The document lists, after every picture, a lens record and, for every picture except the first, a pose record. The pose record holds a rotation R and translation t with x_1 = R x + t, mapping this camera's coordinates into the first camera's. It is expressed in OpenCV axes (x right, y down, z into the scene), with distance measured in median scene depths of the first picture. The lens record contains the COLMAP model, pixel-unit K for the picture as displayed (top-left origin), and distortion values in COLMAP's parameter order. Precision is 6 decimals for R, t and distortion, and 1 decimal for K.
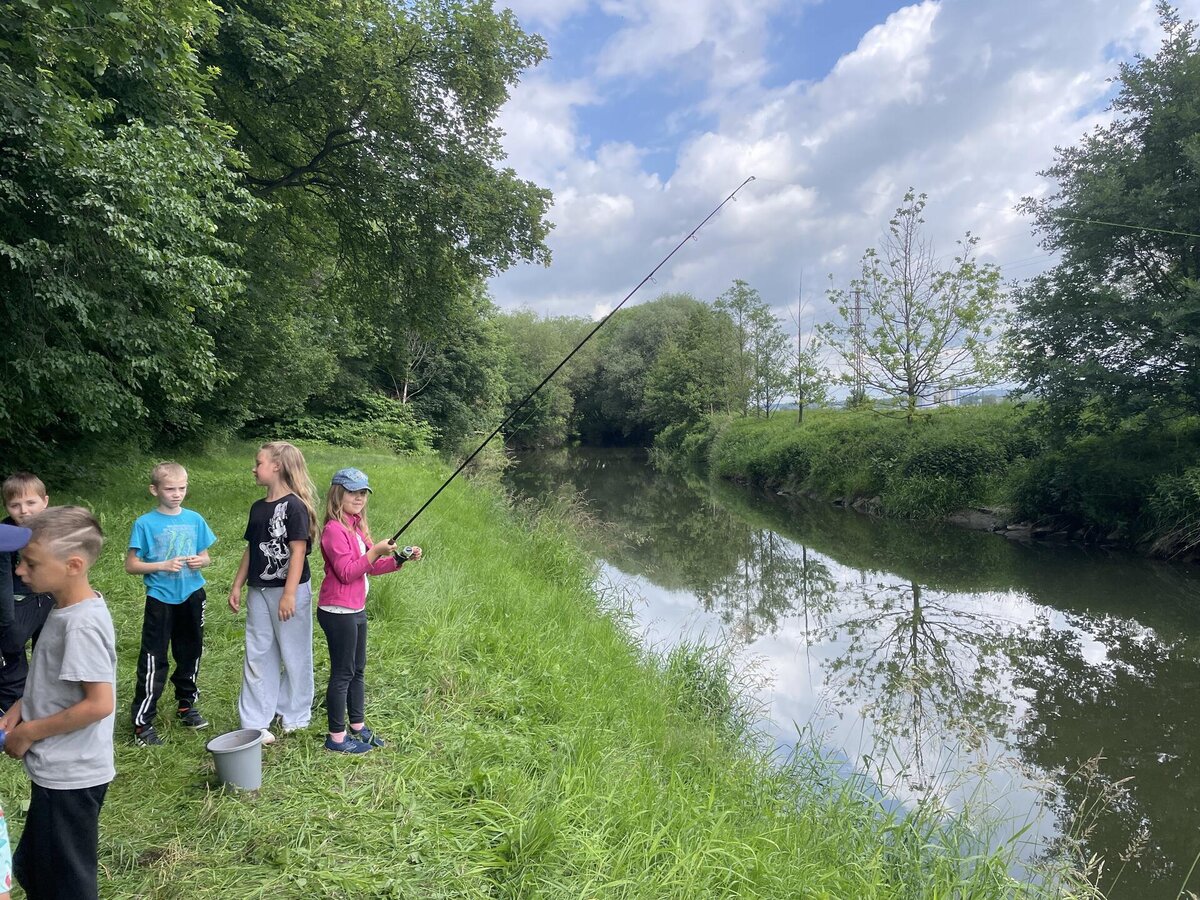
lens RADIAL K [[919.1, 0, 595.1], [0, 919.1, 434.8], [0, 0, 1]] dist [0.085938, -0.115801]
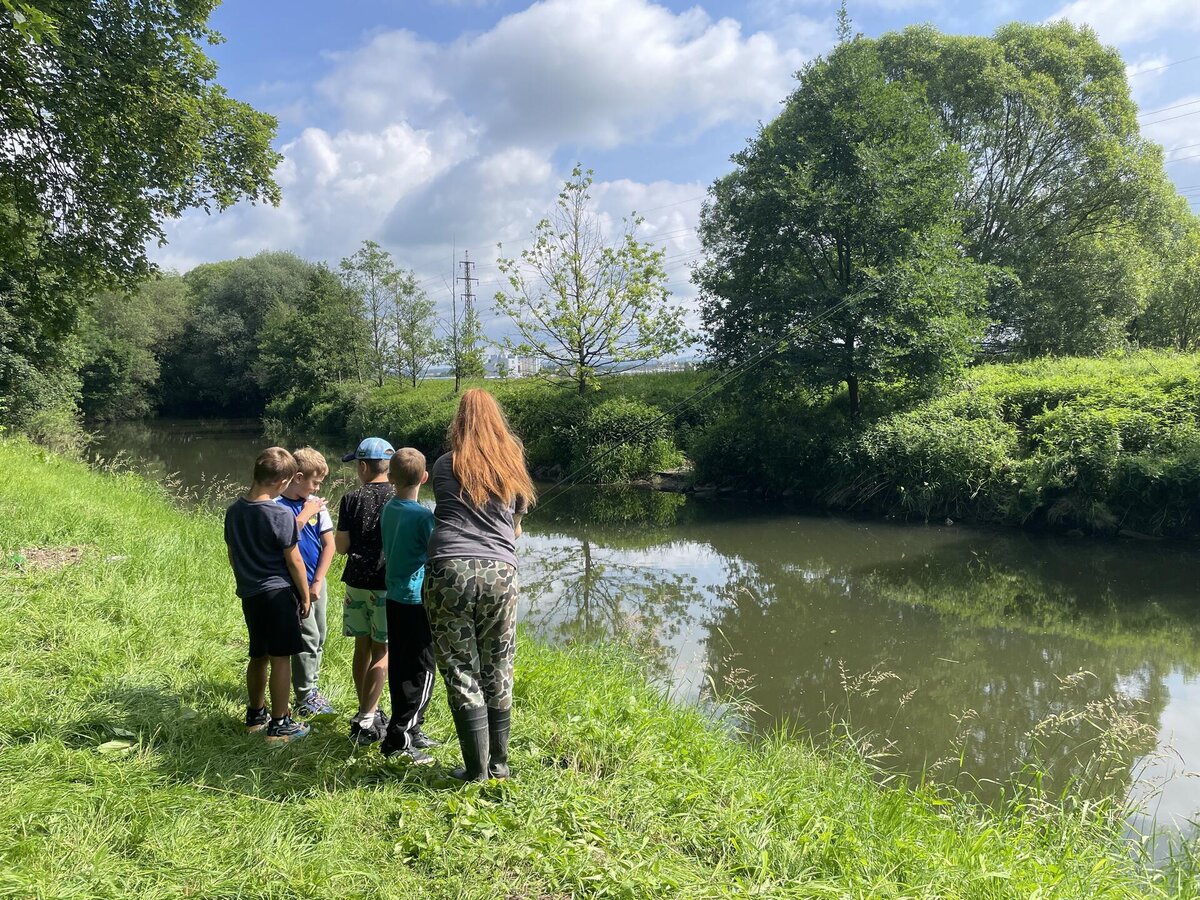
lens RADIAL K [[919.1, 0, 601.4], [0, 919.1, 443.1], [0, 0, 1]] dist [0.085938, -0.115801]
pose [[0.903750, -0.024992, 0.427330, -0.062455], [0.006368, 0.998969, 0.044956, -0.001813], [-0.428013, -0.037908, 0.902977, 0.040289]]
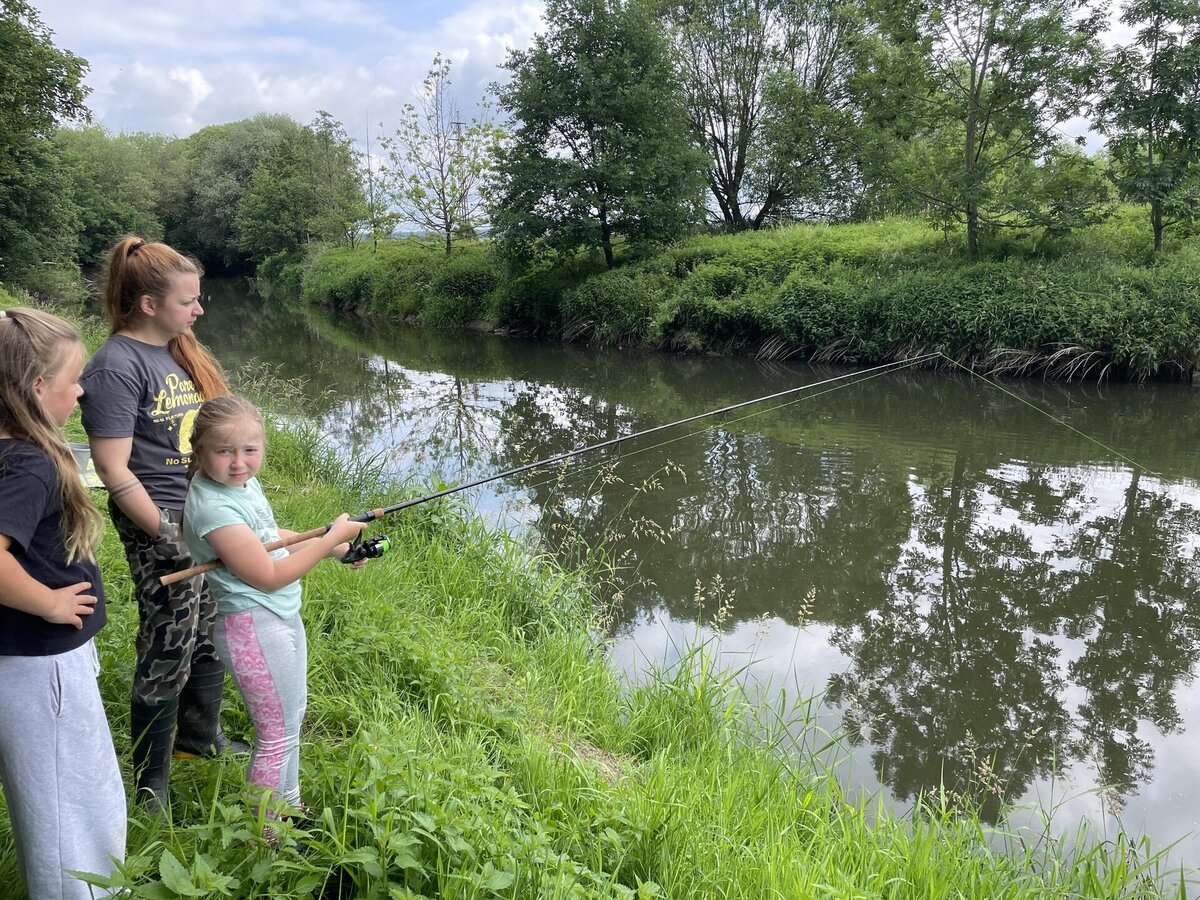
lens RADIAL K [[919.1, 0, 617.8], [0, 919.1, 437.0], [0, 0, 1]] dist [0.085938, -0.115801]
pose [[0.916462, -0.082193, 0.391588, 0.030012], [0.008941, 0.982636, 0.185329, 0.001052], [-0.400021, -0.166346, 0.901284, -0.196933]]
